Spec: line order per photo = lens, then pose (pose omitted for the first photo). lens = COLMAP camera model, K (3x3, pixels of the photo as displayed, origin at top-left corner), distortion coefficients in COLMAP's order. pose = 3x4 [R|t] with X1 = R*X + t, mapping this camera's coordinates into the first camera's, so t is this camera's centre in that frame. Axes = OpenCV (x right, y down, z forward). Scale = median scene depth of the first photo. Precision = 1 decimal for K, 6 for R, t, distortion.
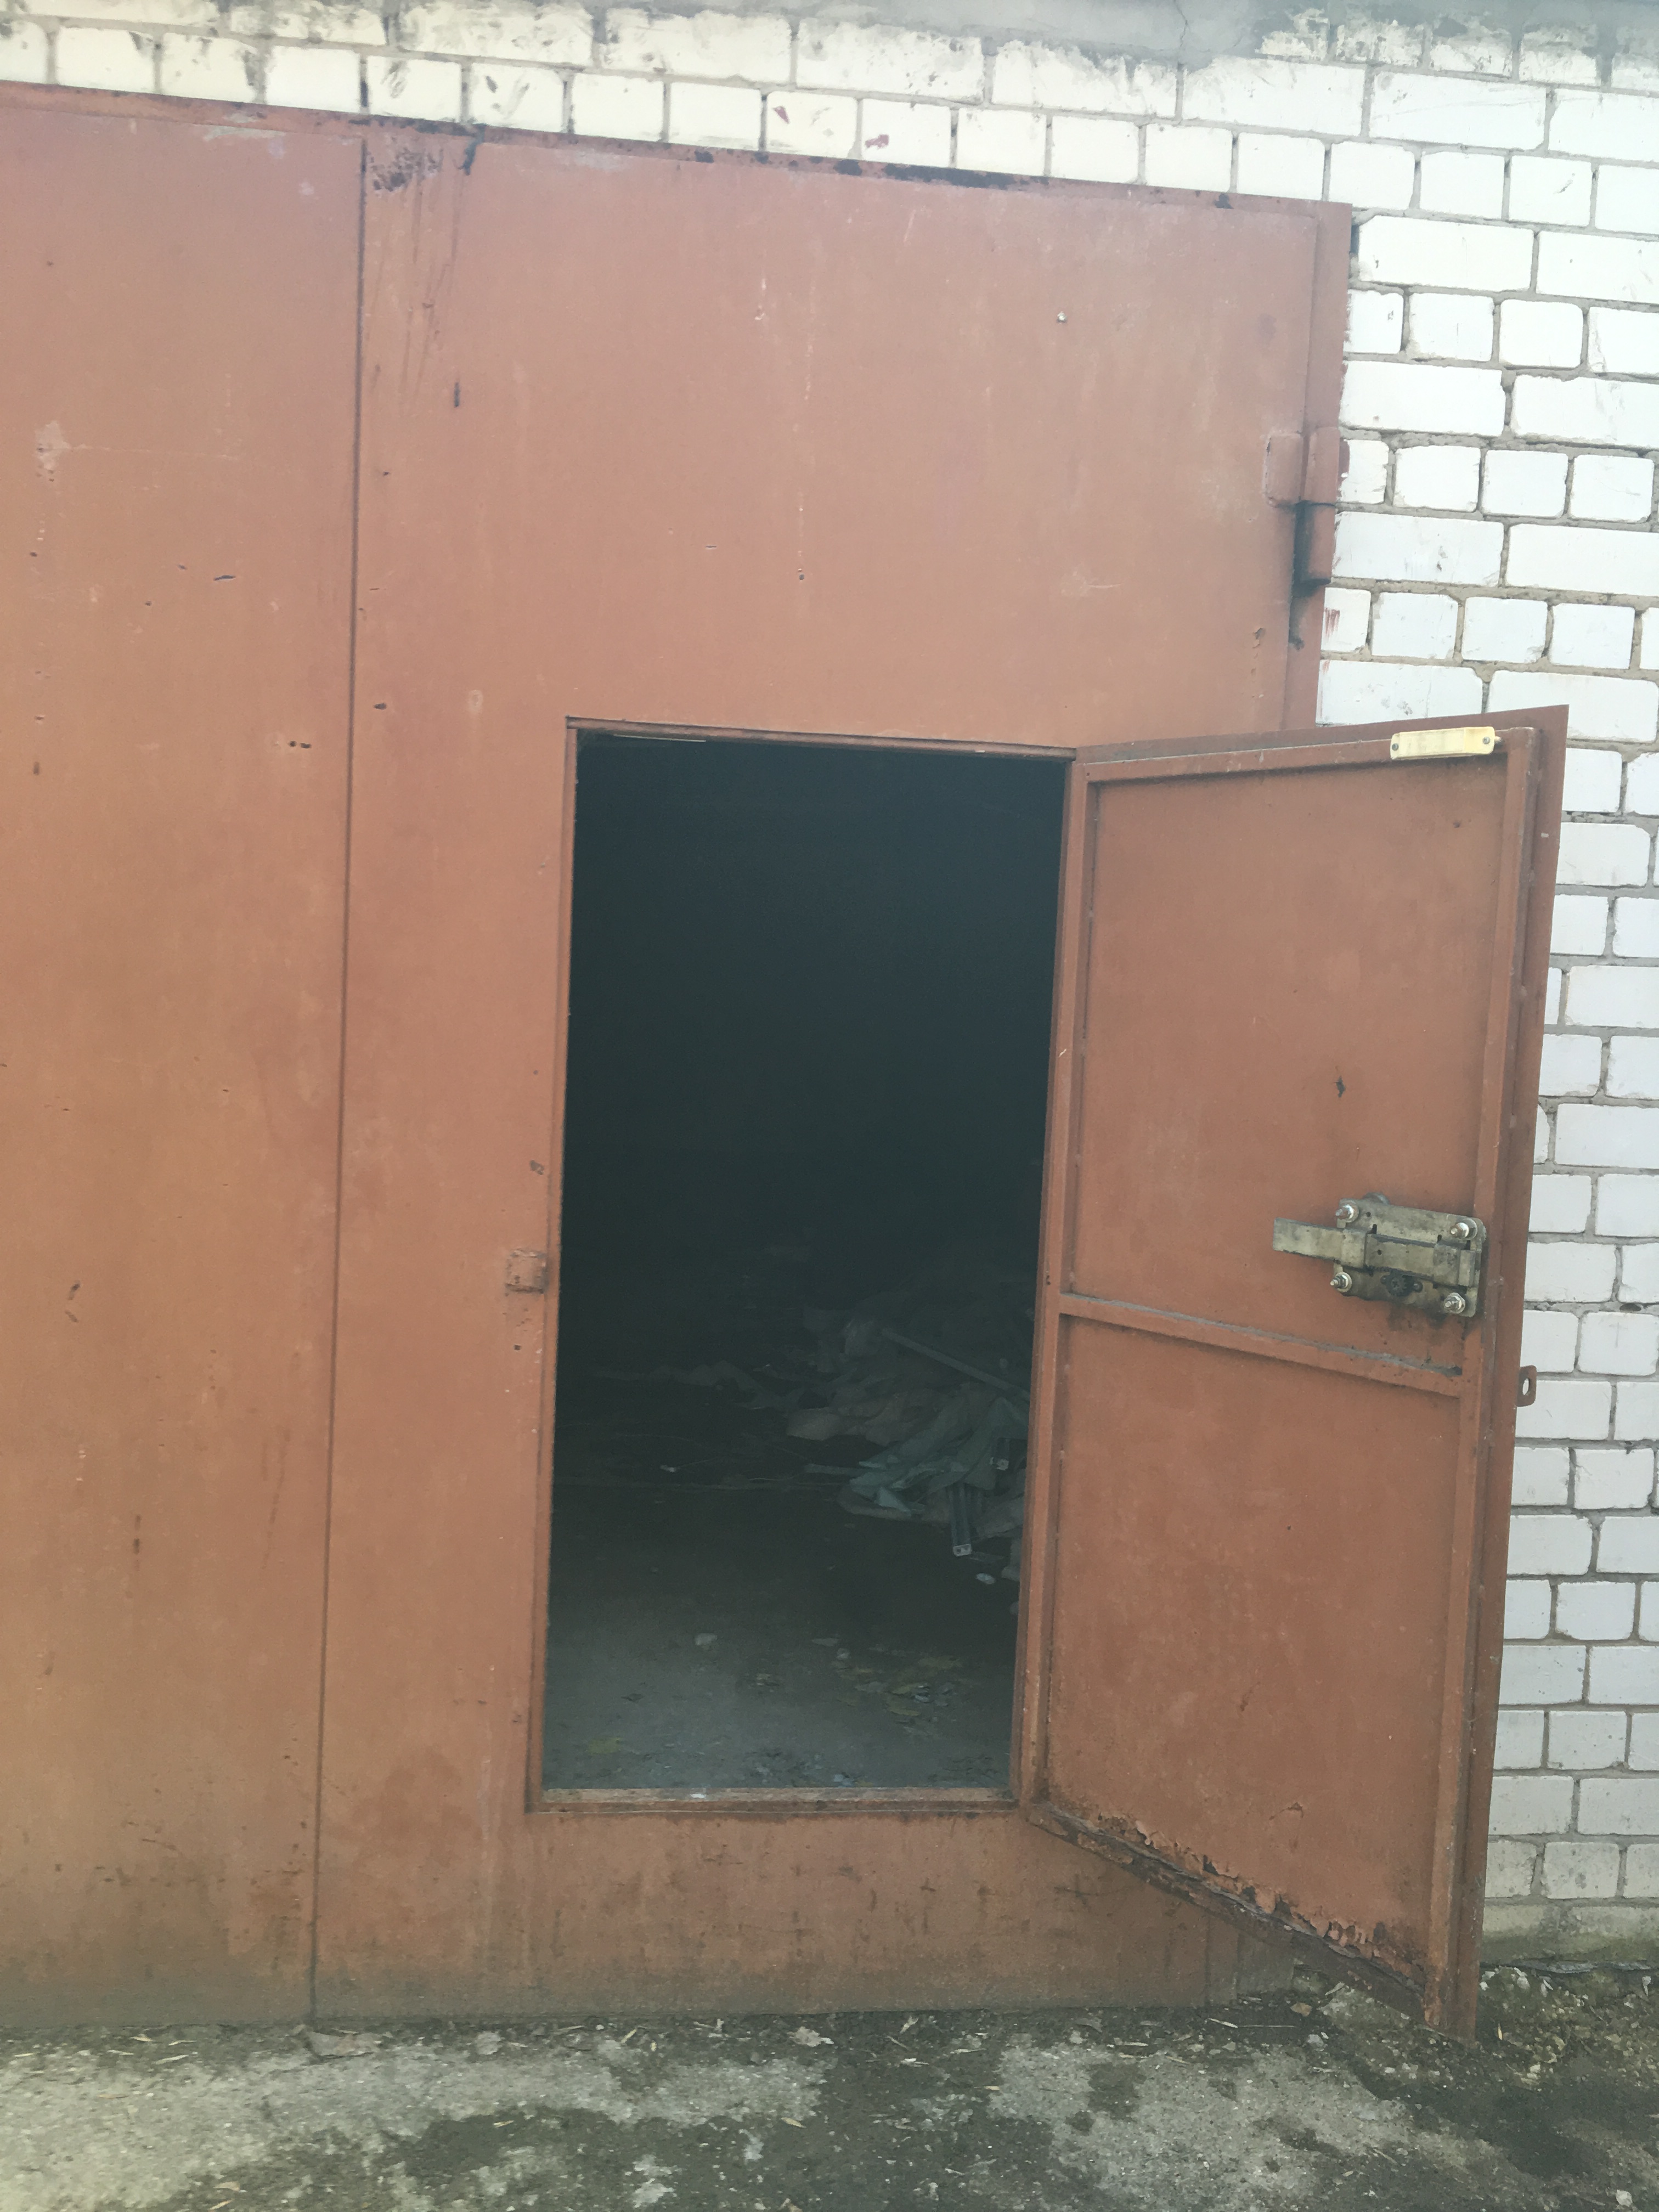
lens RADIAL K [[1947.6, 0, 829.5], [0, 1947.6, 1106.0], [0, 0, 1]] dist [0.072838, -0.095430]
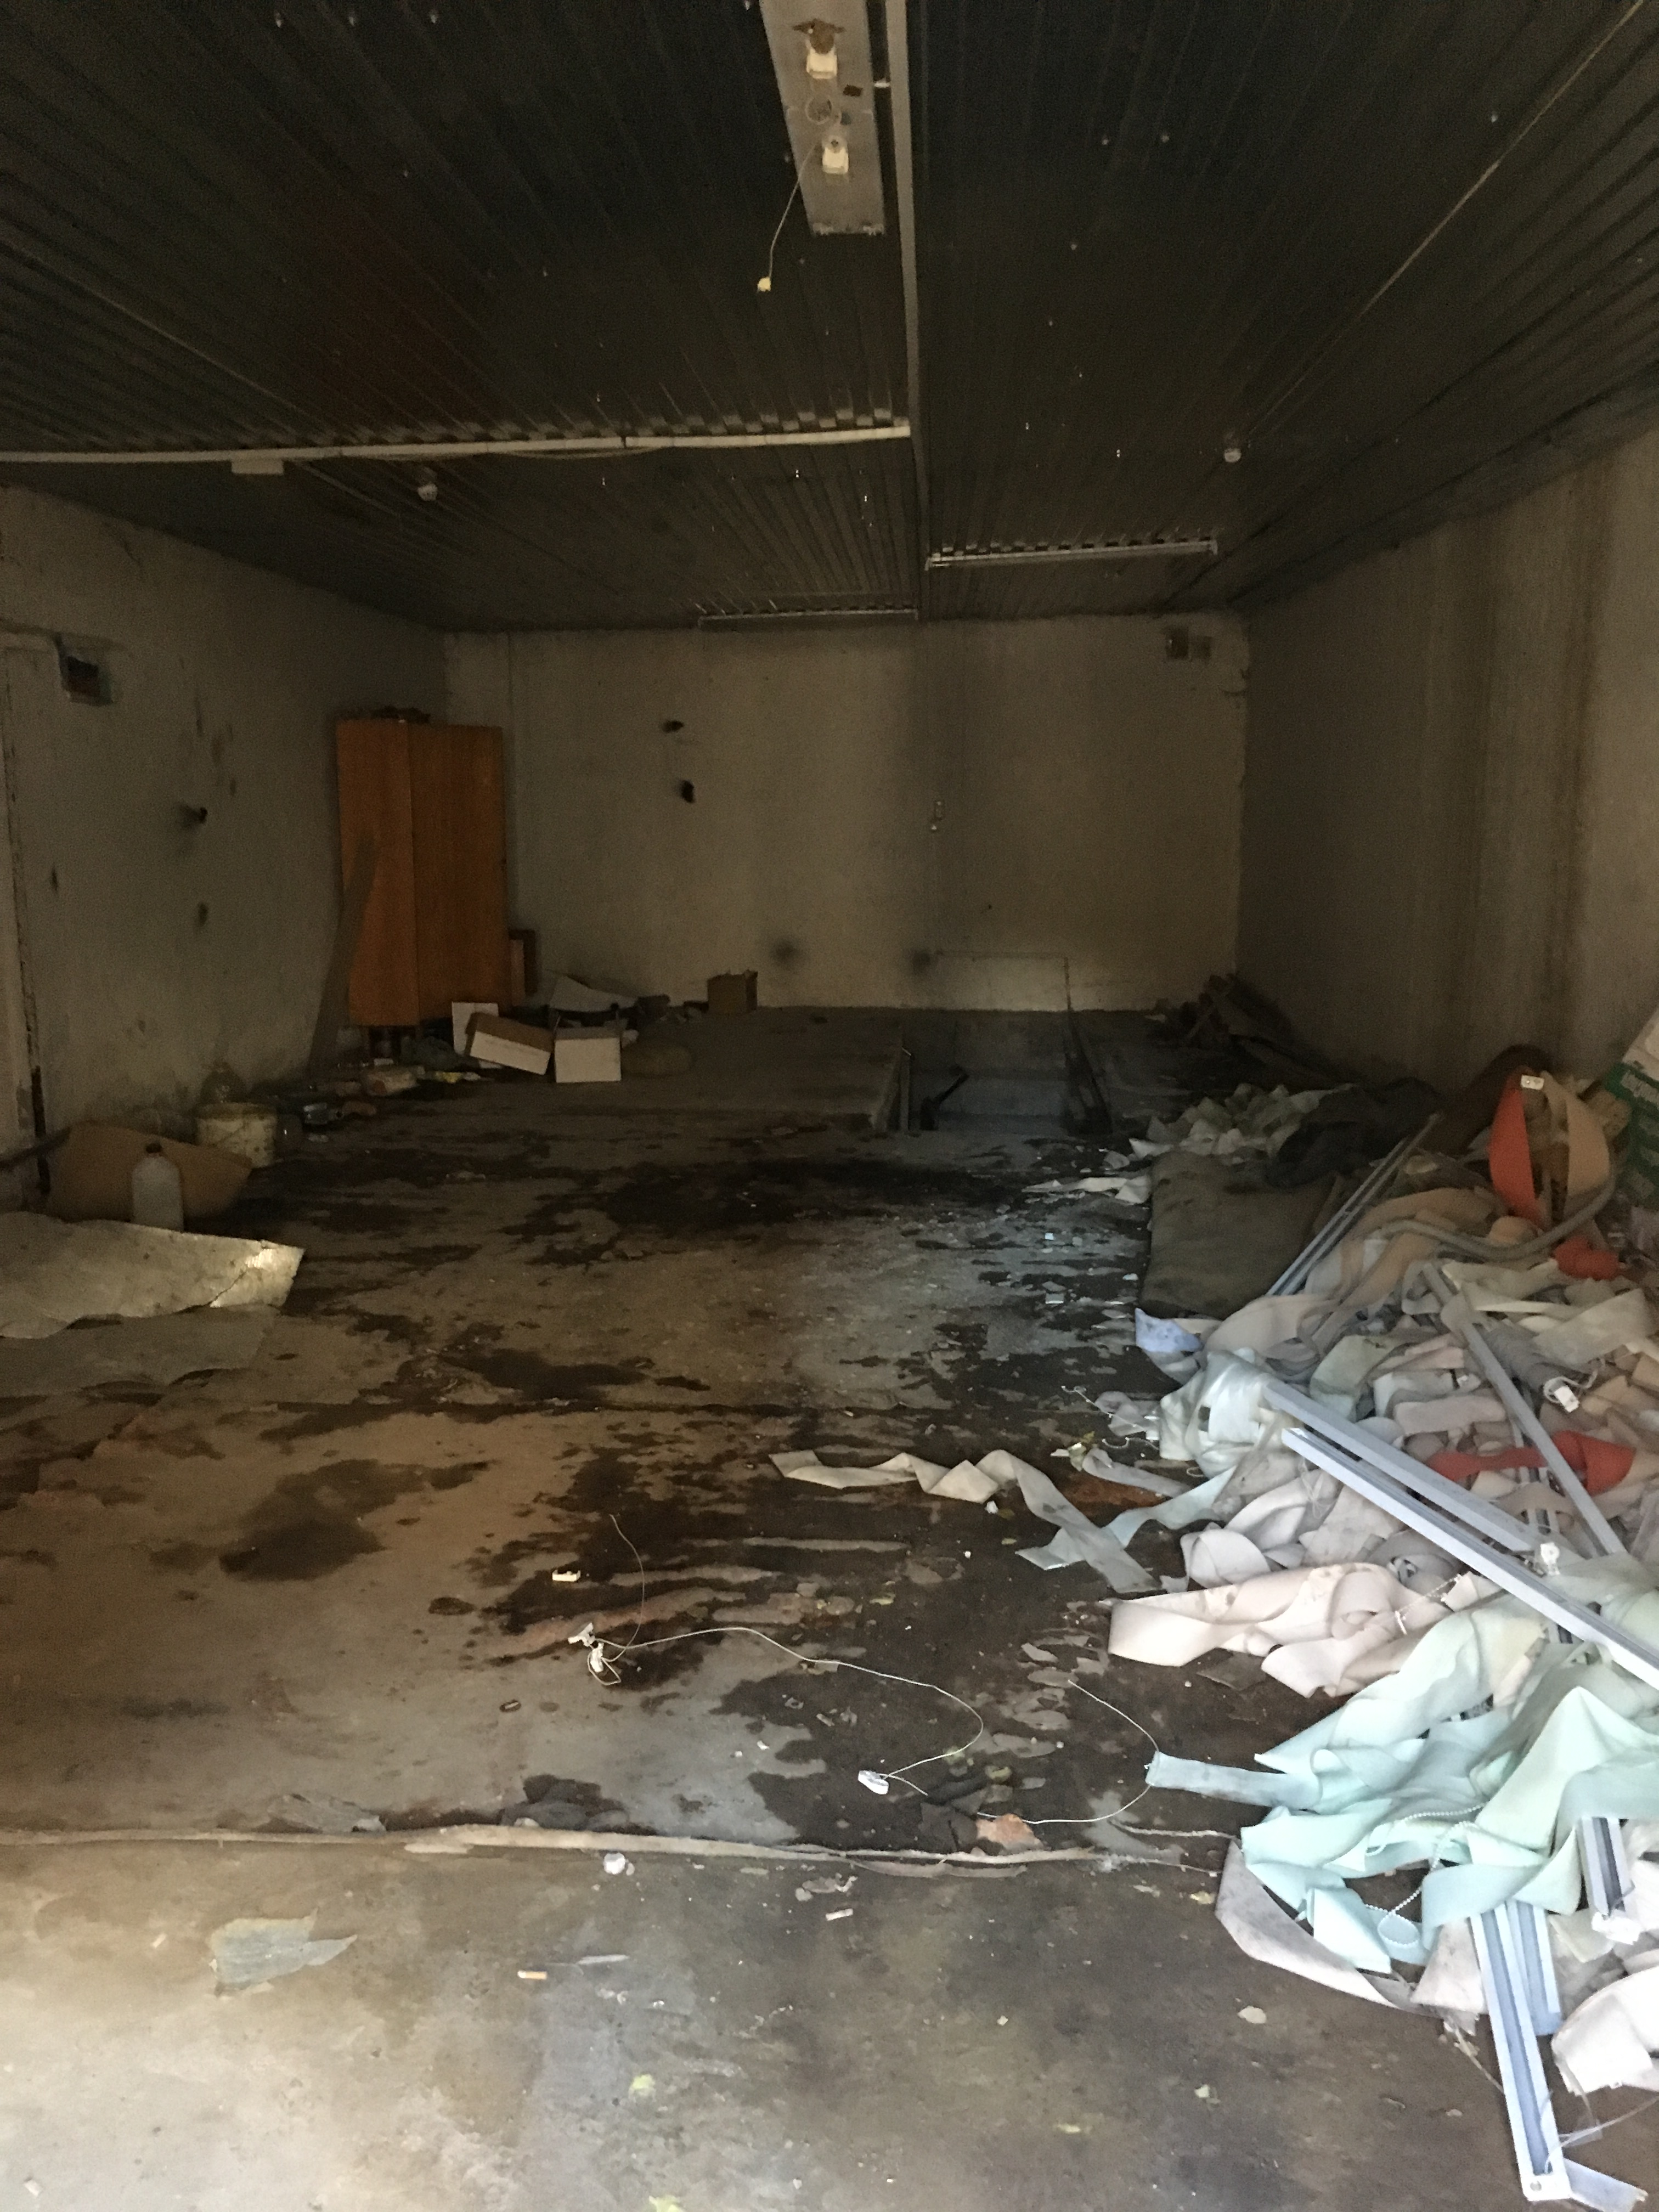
lens RADIAL K [[1947.6, 0, 829.5], [0, 1947.6, 1106.0], [0, 0, 1]] dist [0.072838, -0.095430]
pose [[0.985659, -0.019314, -0.167639, -0.012117], [0.035655, 0.994837, 0.095021, -0.080332], [0.164938, -0.099635, 0.981258, 1.148106]]
